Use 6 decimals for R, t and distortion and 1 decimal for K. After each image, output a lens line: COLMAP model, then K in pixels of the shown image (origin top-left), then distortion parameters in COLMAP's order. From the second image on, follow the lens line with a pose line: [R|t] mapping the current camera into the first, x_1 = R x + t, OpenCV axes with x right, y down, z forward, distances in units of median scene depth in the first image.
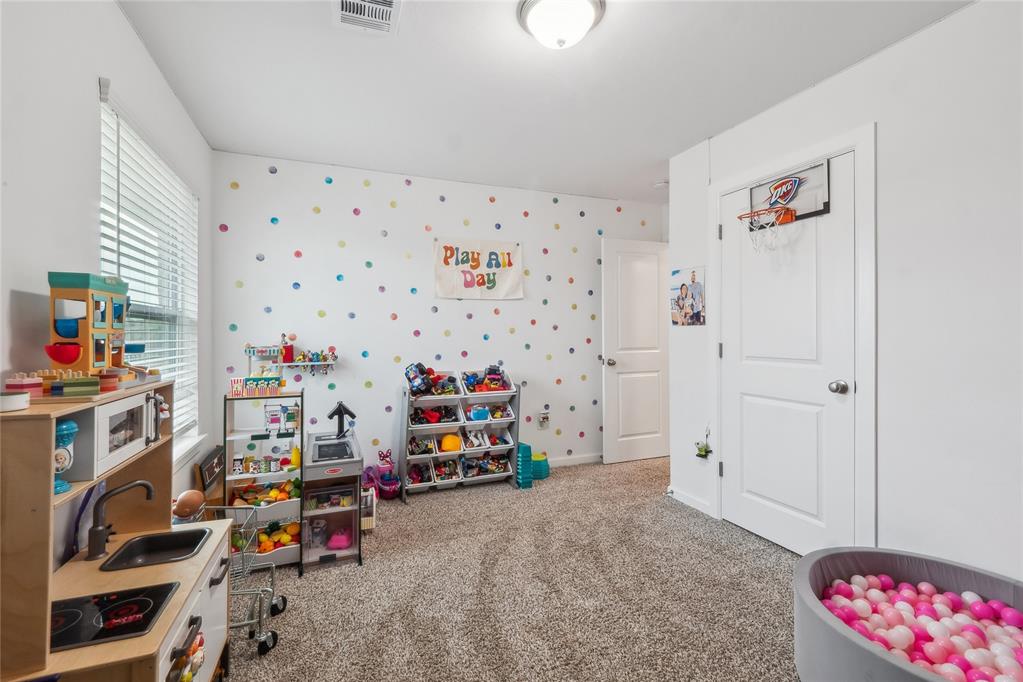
lens RADIAL K [[437.9, 0, 510.9], [0, 437.9, 337.3], [0, 0, 1]] dist [-0.002367, 0.000527]
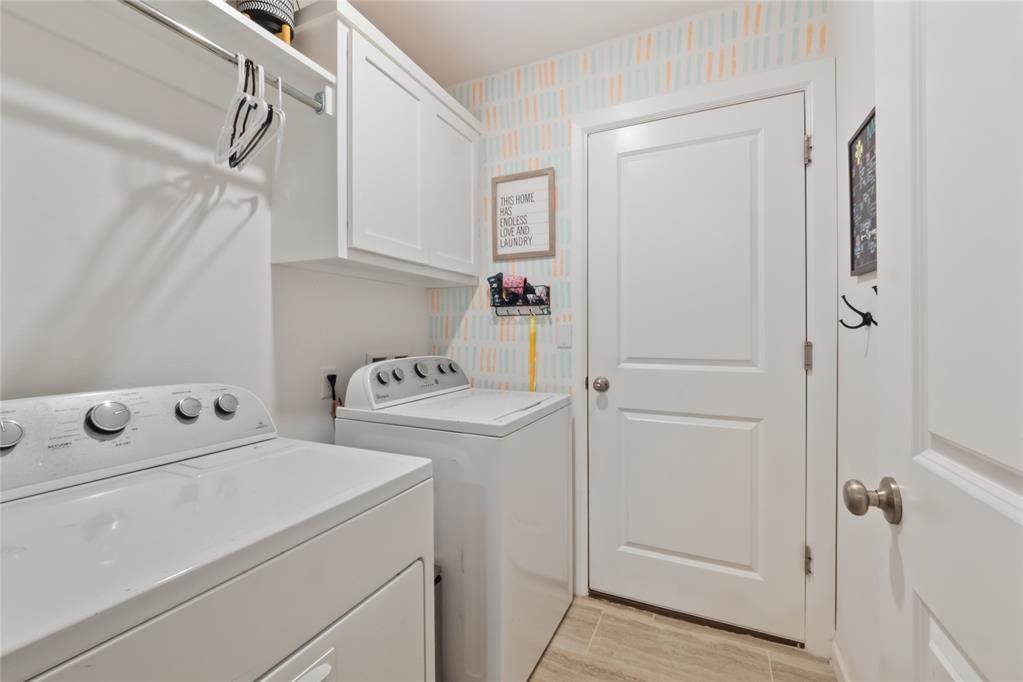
lens RADIAL K [[437.9, 0, 511.1], [0, 437.9, 338.3], [0, 0, 1]] dist [-0.002367, 0.000527]
pose [[0.723506, -0.003118, 0.690311, -0.099705], [-0.000860, 0.999985, 0.005418, 0.008585], [-0.690317, -0.004513, 0.723493, 0.620368]]
